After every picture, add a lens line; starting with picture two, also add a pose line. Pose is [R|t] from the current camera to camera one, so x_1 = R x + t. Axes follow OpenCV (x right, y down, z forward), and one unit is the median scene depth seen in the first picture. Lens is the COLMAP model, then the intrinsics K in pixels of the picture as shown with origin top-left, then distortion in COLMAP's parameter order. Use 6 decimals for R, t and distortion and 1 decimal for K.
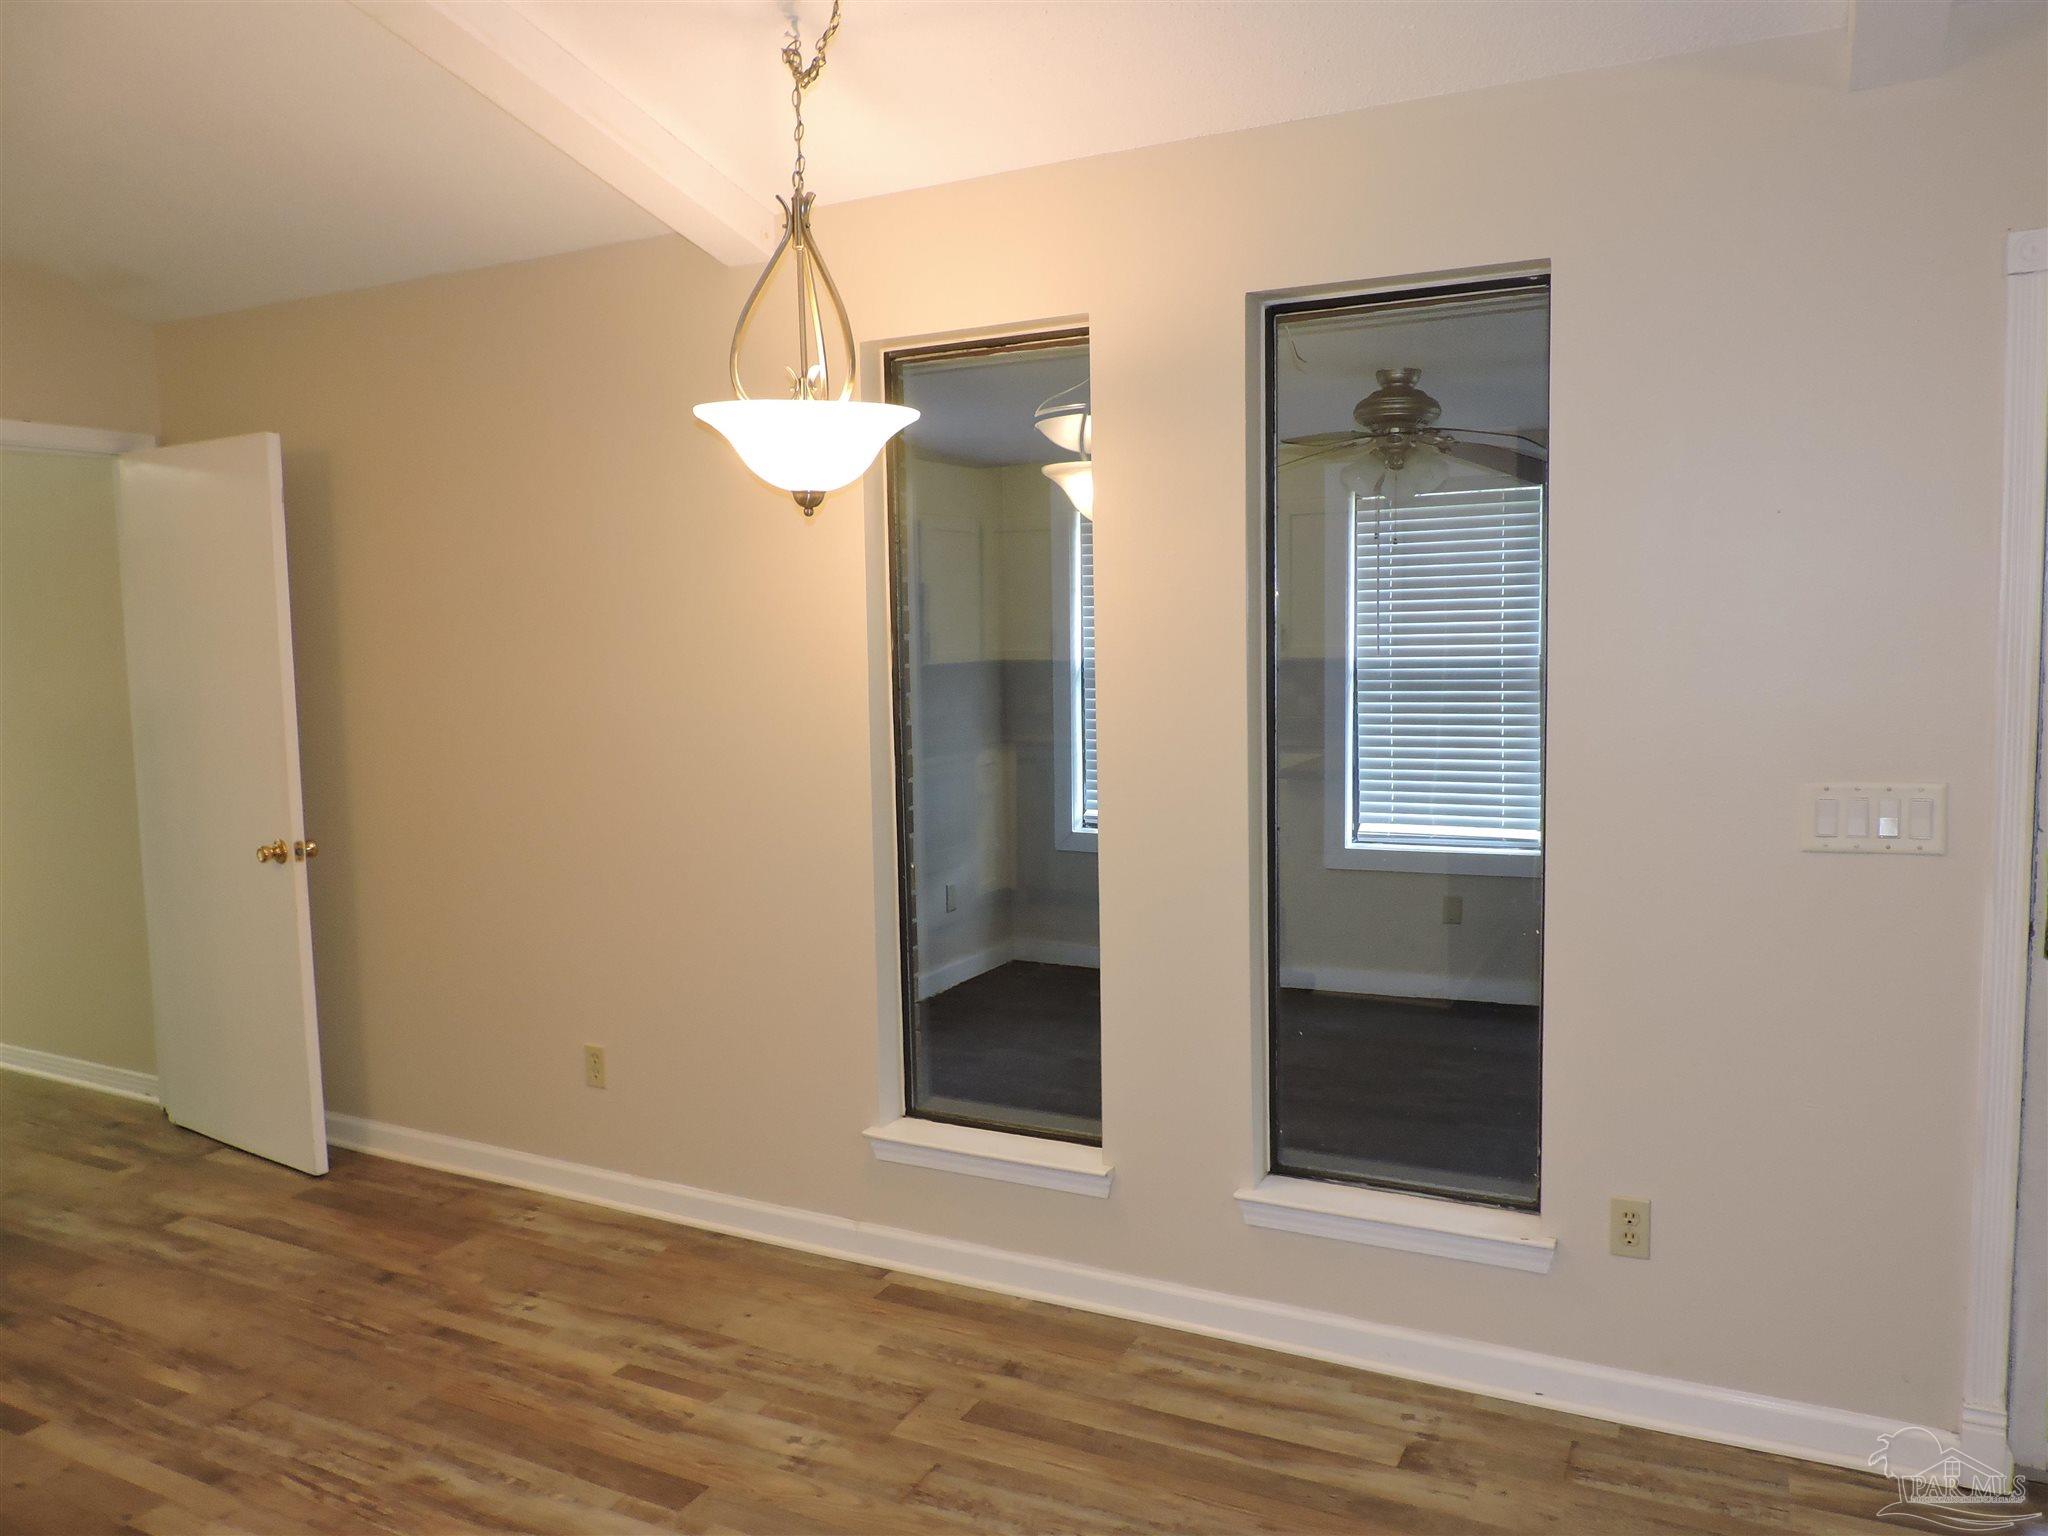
lens RADIAL K [[1455.0, 0, 1029.2], [0, 1455.0, 758.2], [0, 0, 1]] dist [-0.006634, -0.015873]
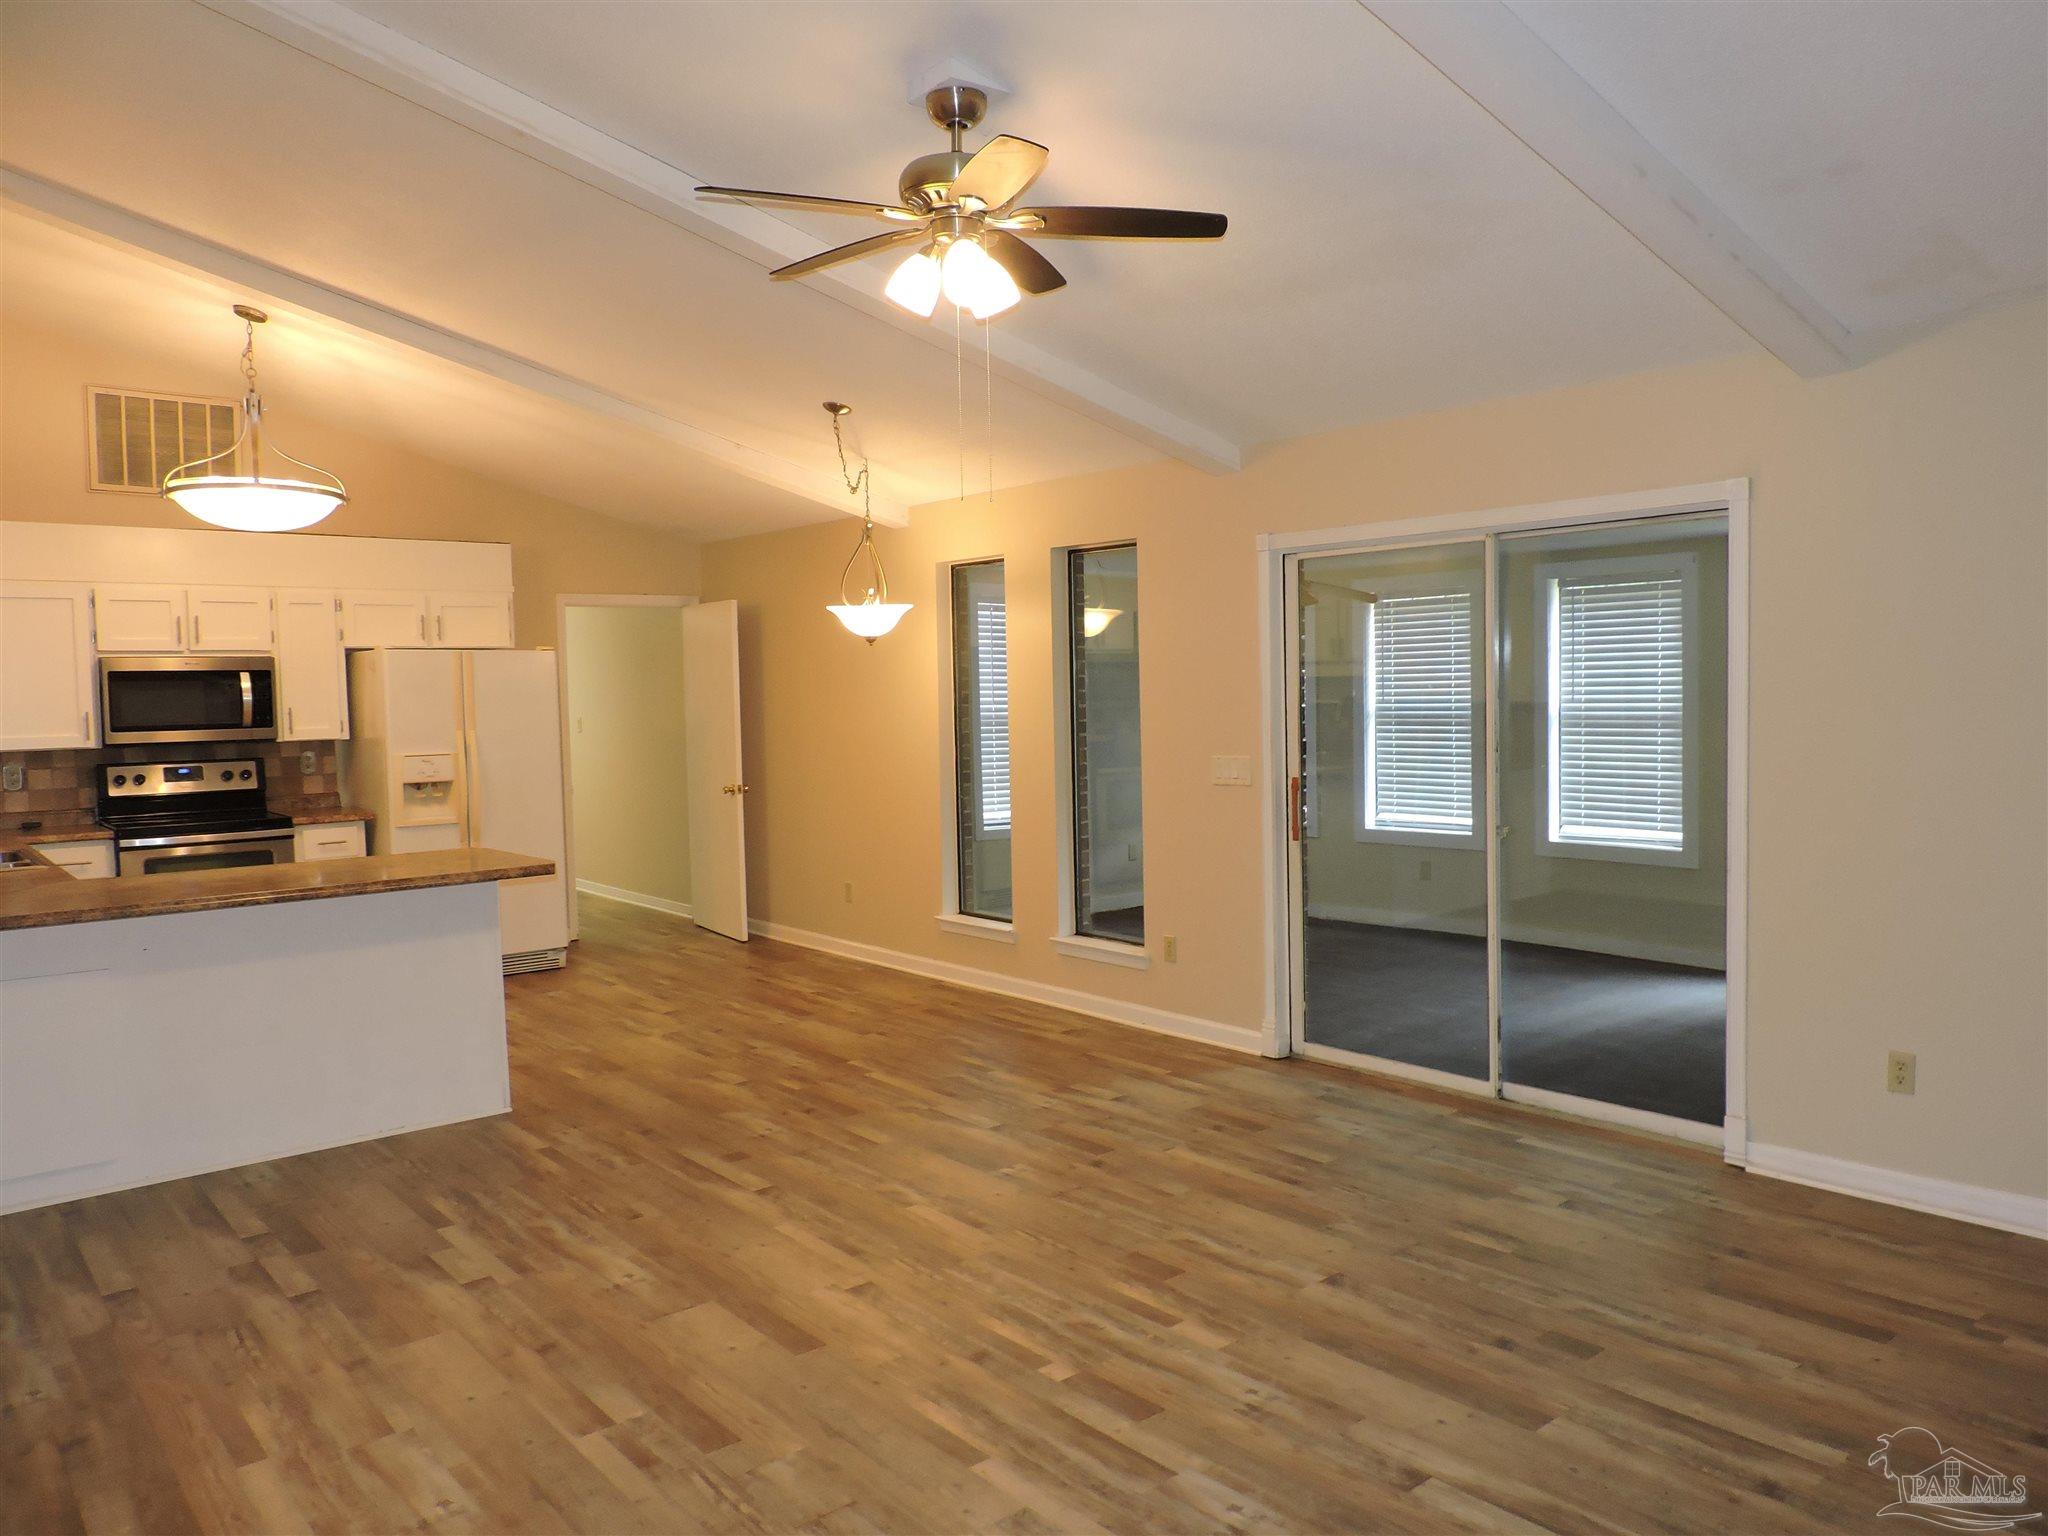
lens RADIAL K [[1455.0, 0, 1018.1], [0, 1455.0, 776.2], [0, 0, 1]] dist [-0.006634, -0.015873]
pose [[0.916685, 0.026700, -0.398716, 0.730663], [-0.033589, 0.999383, -0.010301, 0.051913], [0.398195, 0.022835, 0.917016, -0.814266]]
